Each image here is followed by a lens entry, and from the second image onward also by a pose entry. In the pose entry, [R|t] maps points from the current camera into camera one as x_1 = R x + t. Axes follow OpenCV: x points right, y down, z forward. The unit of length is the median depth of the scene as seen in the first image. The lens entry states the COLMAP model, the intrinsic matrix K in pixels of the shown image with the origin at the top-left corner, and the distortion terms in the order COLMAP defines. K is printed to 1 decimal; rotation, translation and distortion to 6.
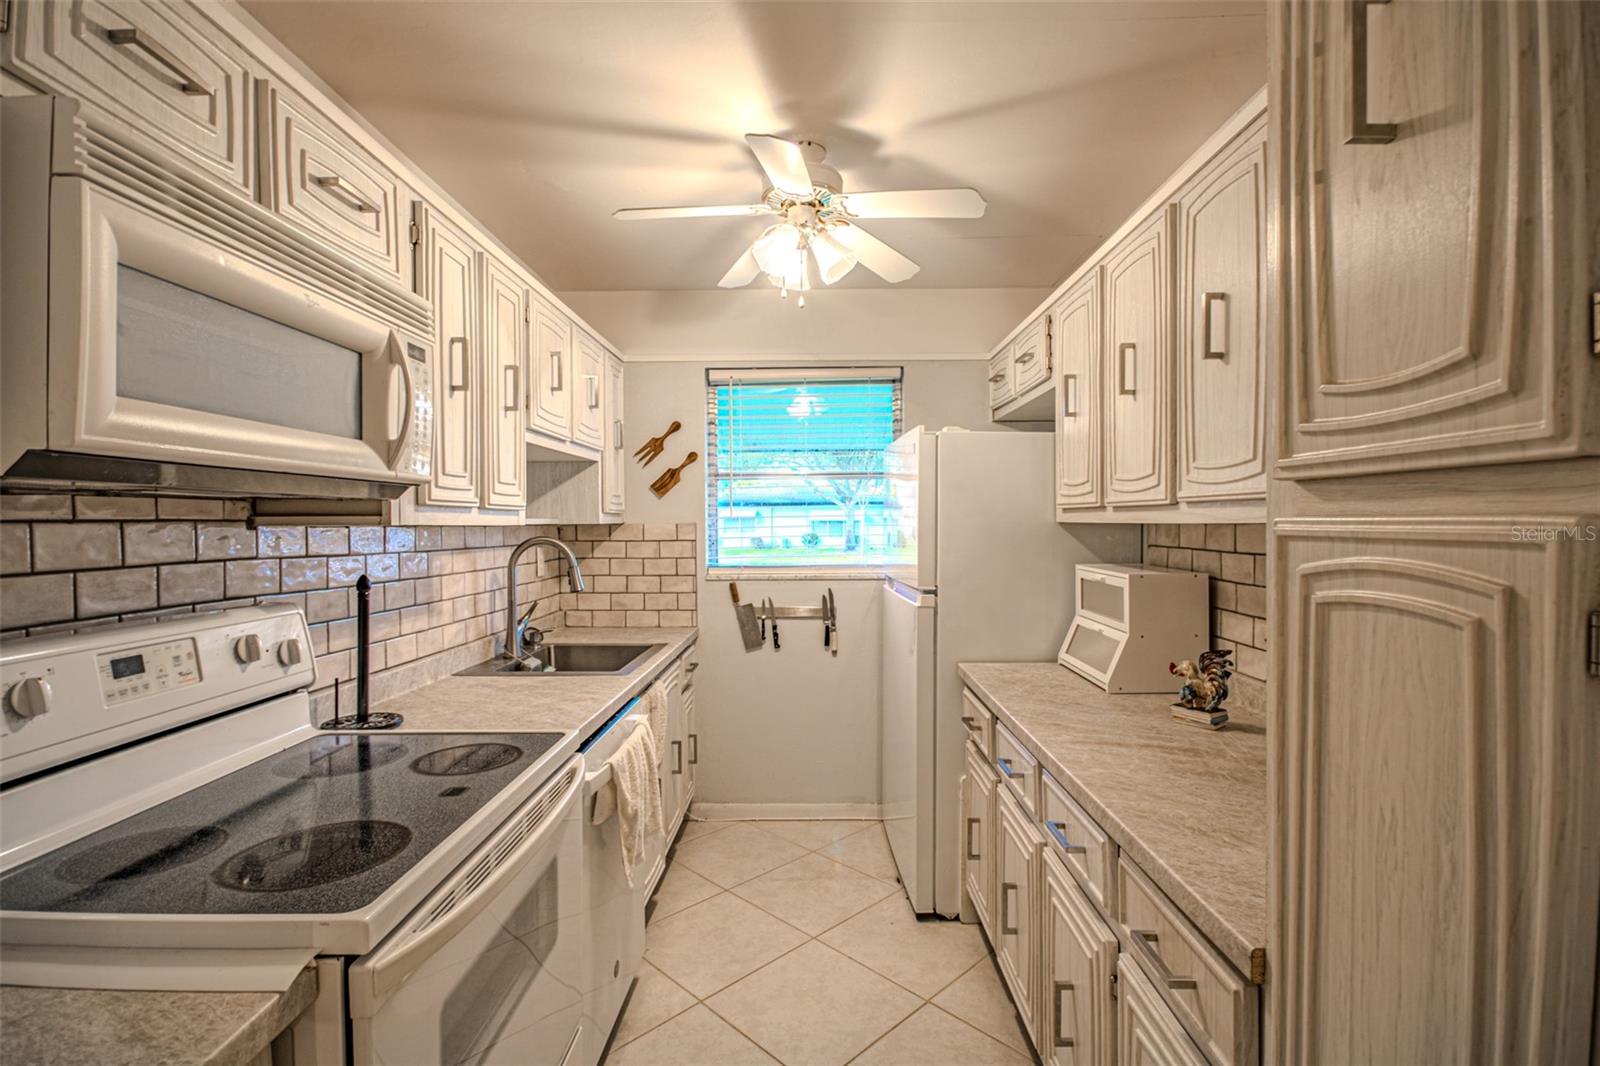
lens RADIAL K [[734.3, 0, 810.9], [0, 734.3, 532.1], [0, 0, 1]] dist [0.001944, -0.007488]
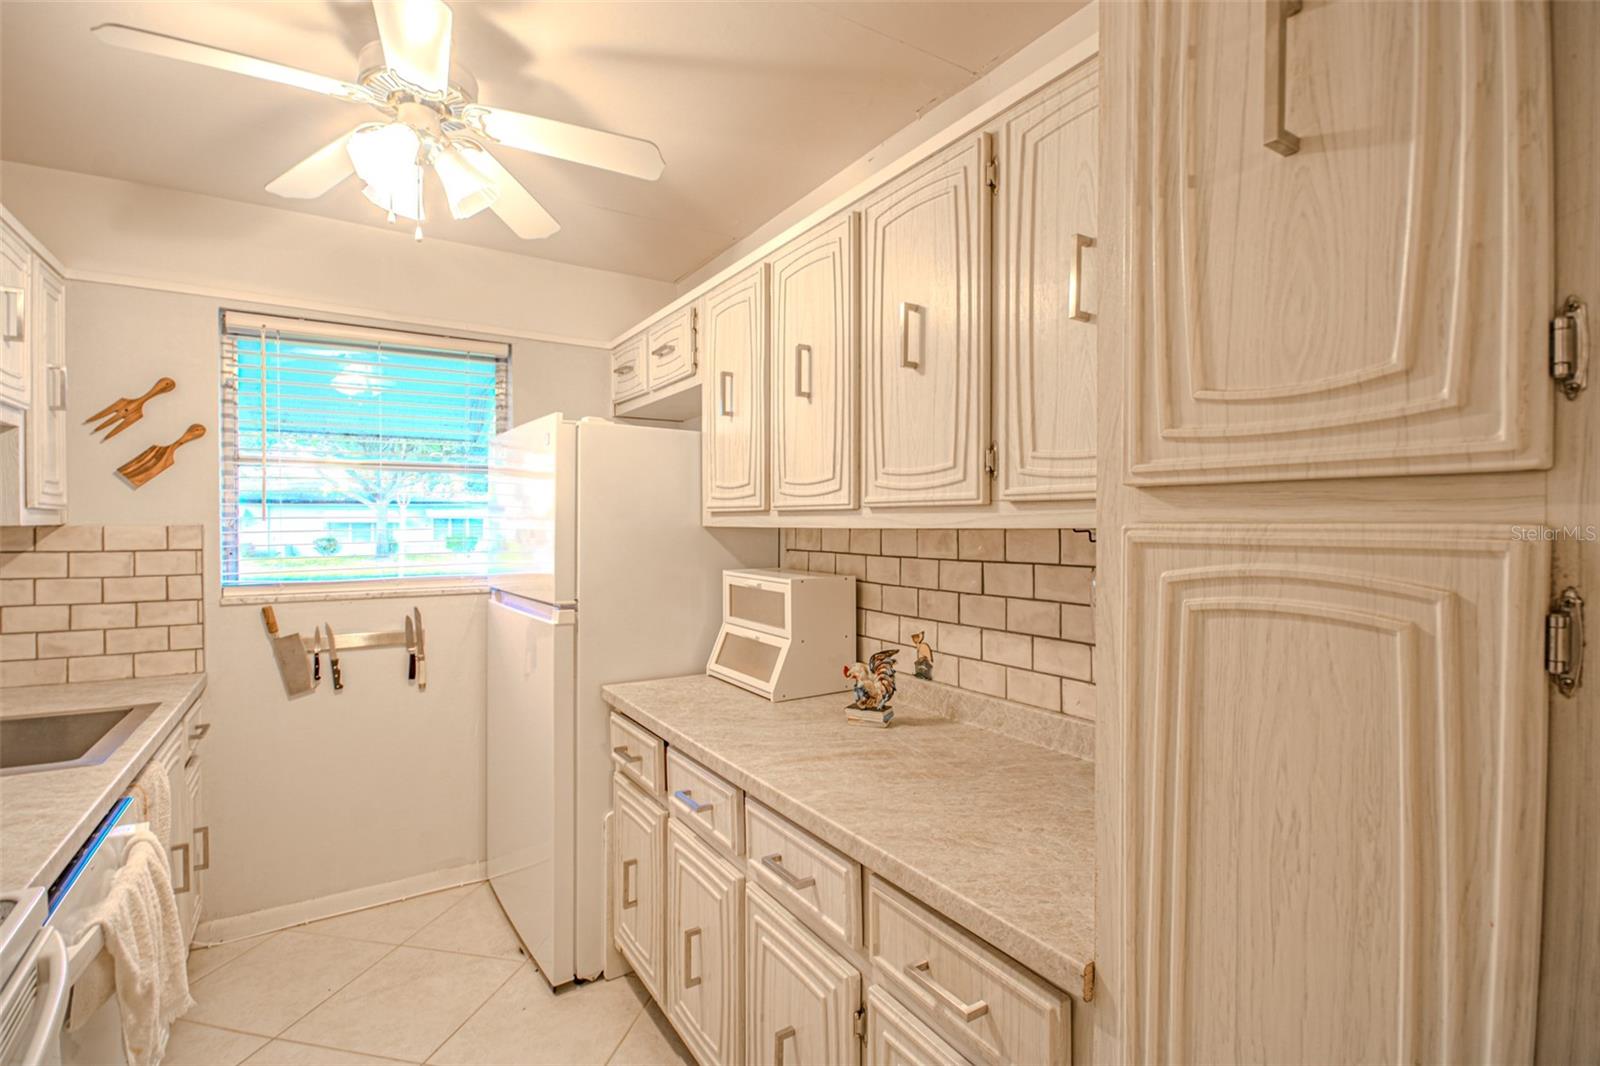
lens RADIAL K [[743.7, 0, 800.0], [0, 743.7, 533.0], [0, 0, 1]] dist [0.003189, -0.005242]
pose [[0.841034, -0.000142, 0.540983, -0.115663], [0.002088, 0.999993, -0.002983, -0.002473], [-0.540979, 0.003638, 0.841028, 0.171607]]
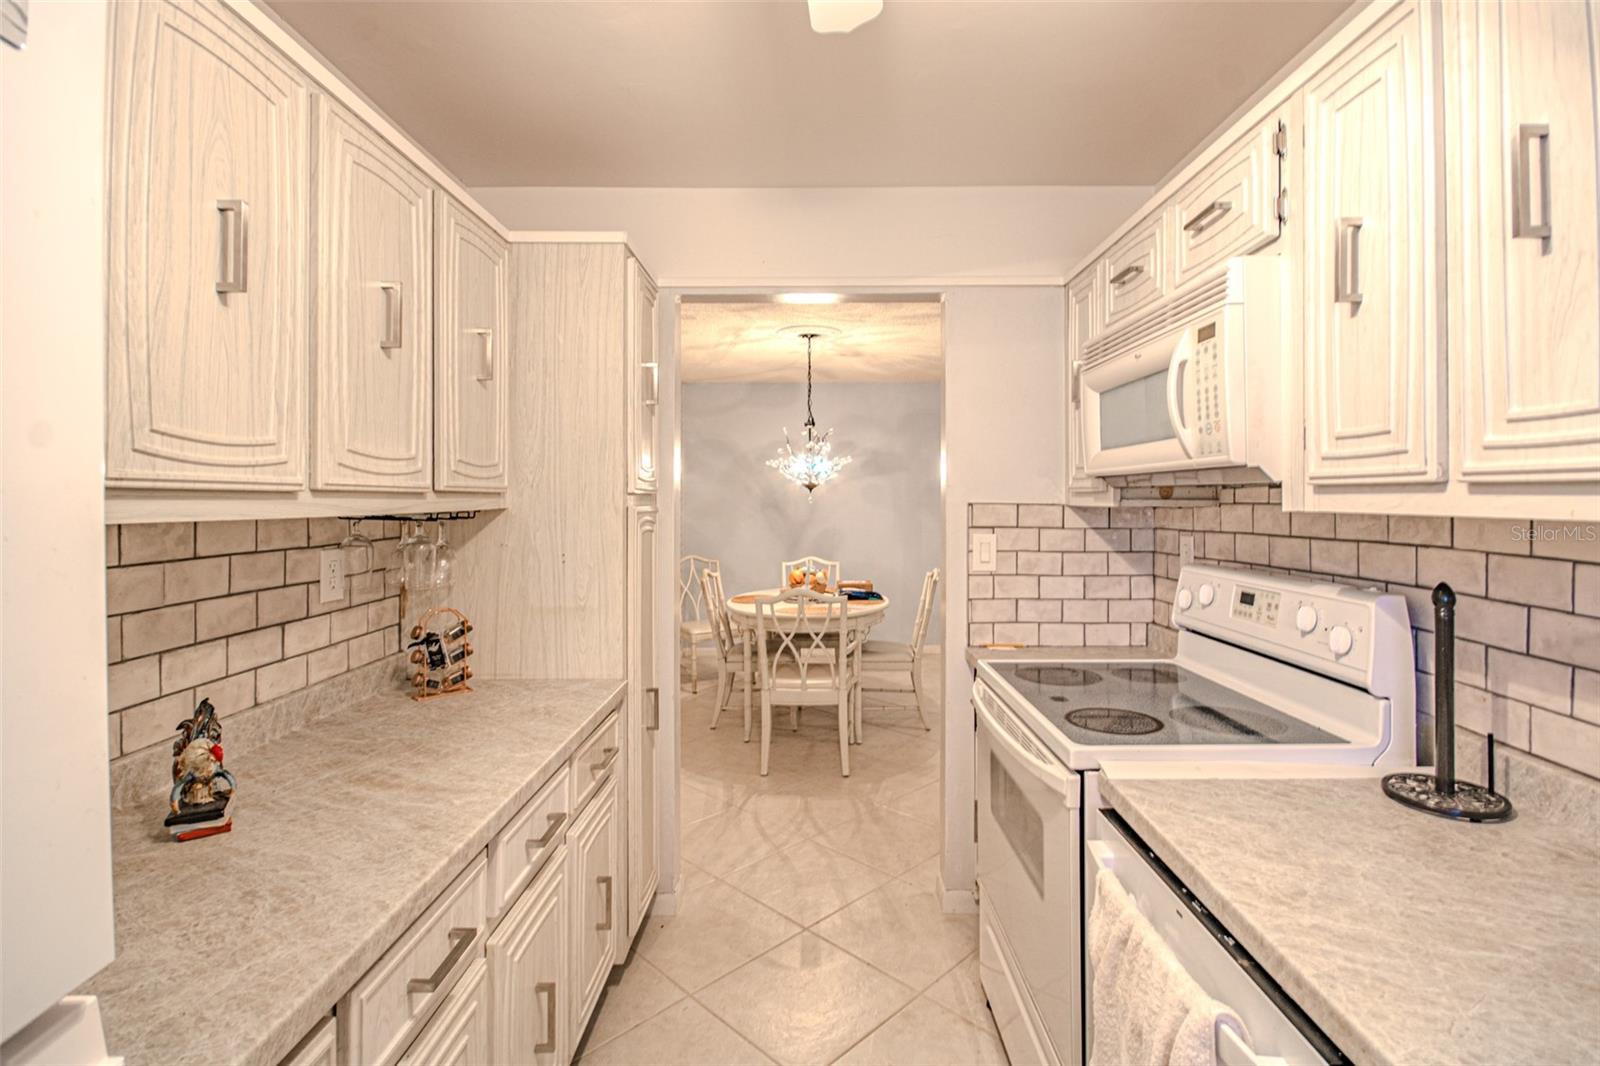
lens RADIAL K [[748.0, 0, 805.9], [0, 748.0, 490.3], [0, 0, 1]] dist [0.000357, -0.000128]
pose [[-0.999967, 0.007870, 0.001986, -0.007386], [0.007871, 0.999969, 0.000587, -0.033171], [-0.001981, 0.000602, -0.999998, 1.636305]]
